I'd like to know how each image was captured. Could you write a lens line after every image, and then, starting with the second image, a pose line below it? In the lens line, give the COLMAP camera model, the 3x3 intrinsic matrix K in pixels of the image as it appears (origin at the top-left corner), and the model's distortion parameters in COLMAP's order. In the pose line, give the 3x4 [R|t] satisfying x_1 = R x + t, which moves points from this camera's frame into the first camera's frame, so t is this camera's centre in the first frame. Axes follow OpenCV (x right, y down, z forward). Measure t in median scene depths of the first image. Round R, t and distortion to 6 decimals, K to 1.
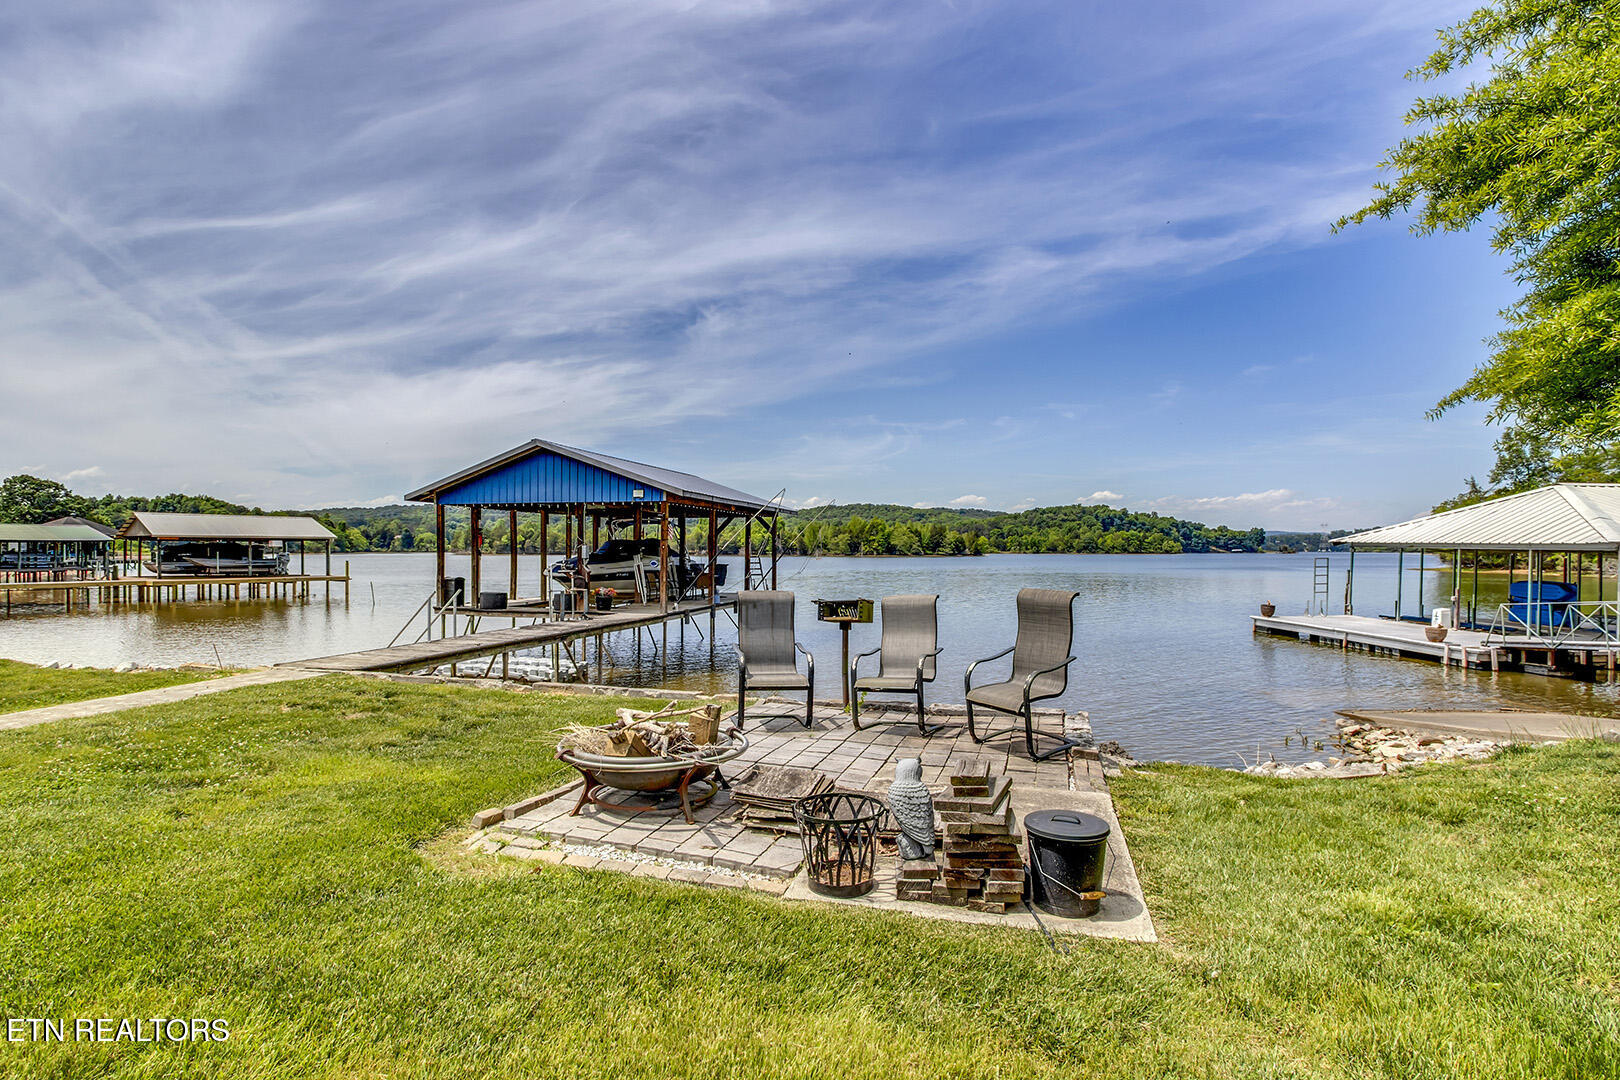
lens RADIAL K [[755.0, 0, 806.5], [0, 755.0, 553.8], [0, 0, 1]] dist [-0.018725, 0.000411]
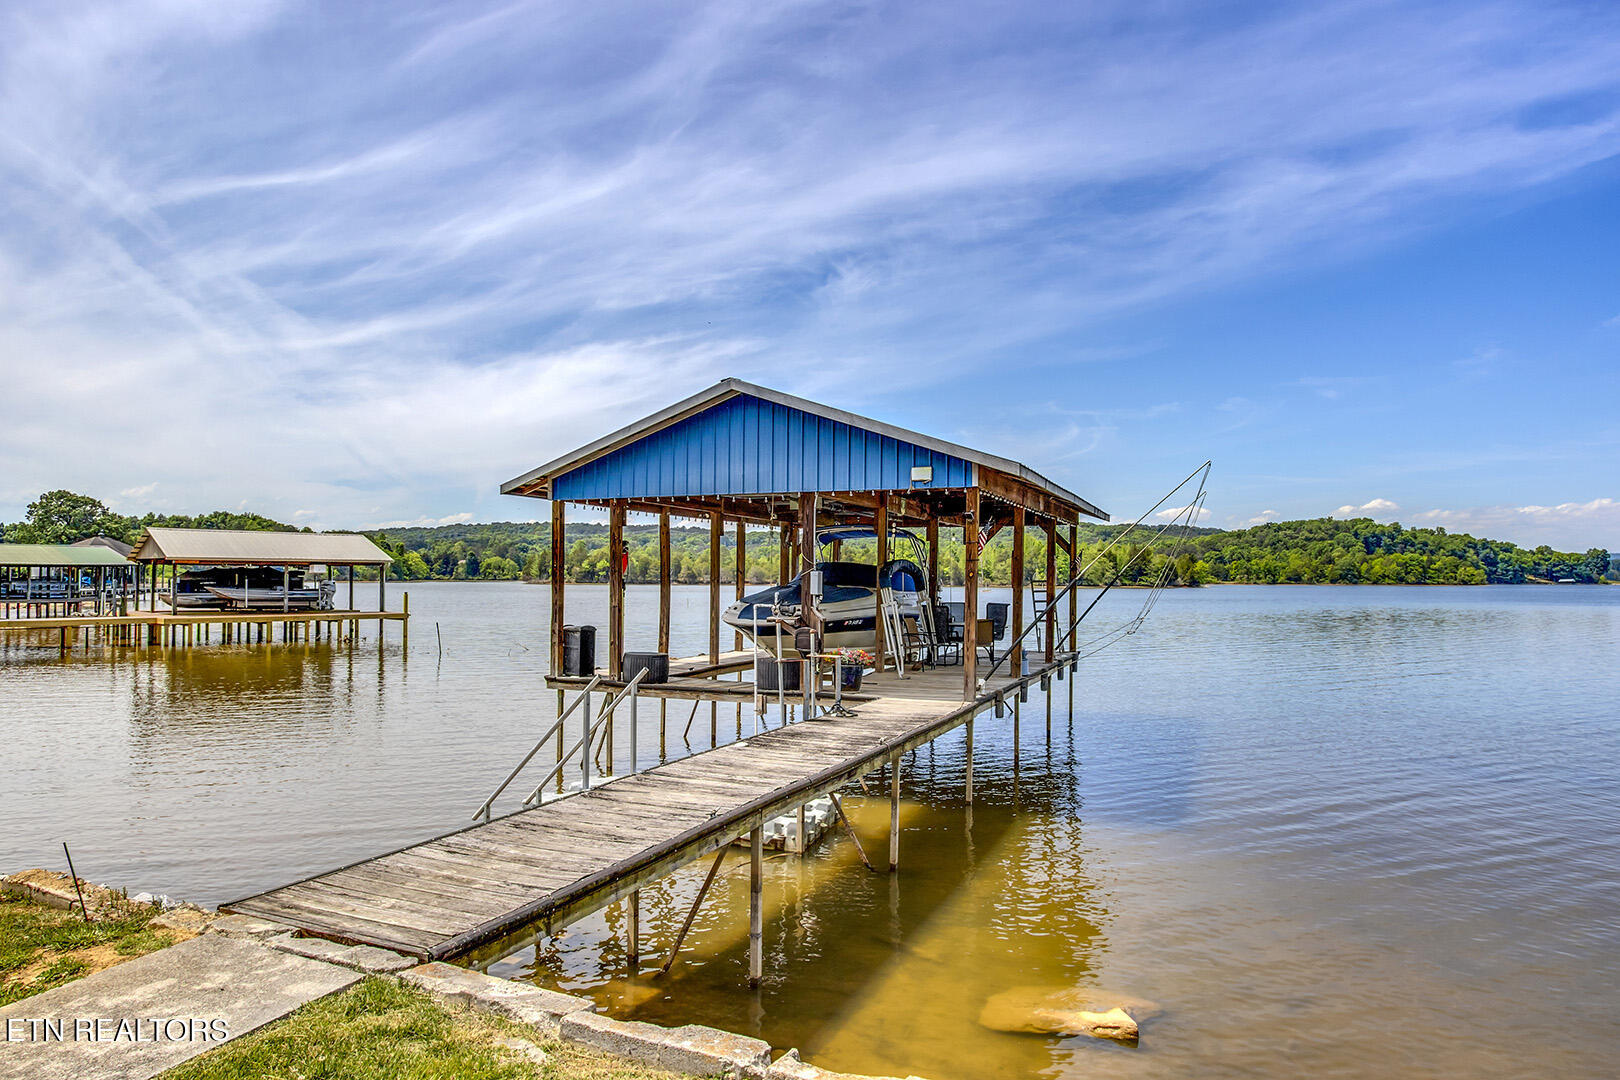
lens RADIAL K [[900.3, 0, 785.9], [0, 900.3, 588.5], [0, 0, 1]] dist [-0.020038, 0.003477]
pose [[0.988977, 0.003950, -0.148016, -0.057002], [-0.003021, 0.999974, 0.006504, -0.000586], [0.148037, -0.005985, 0.988964, 0.092448]]
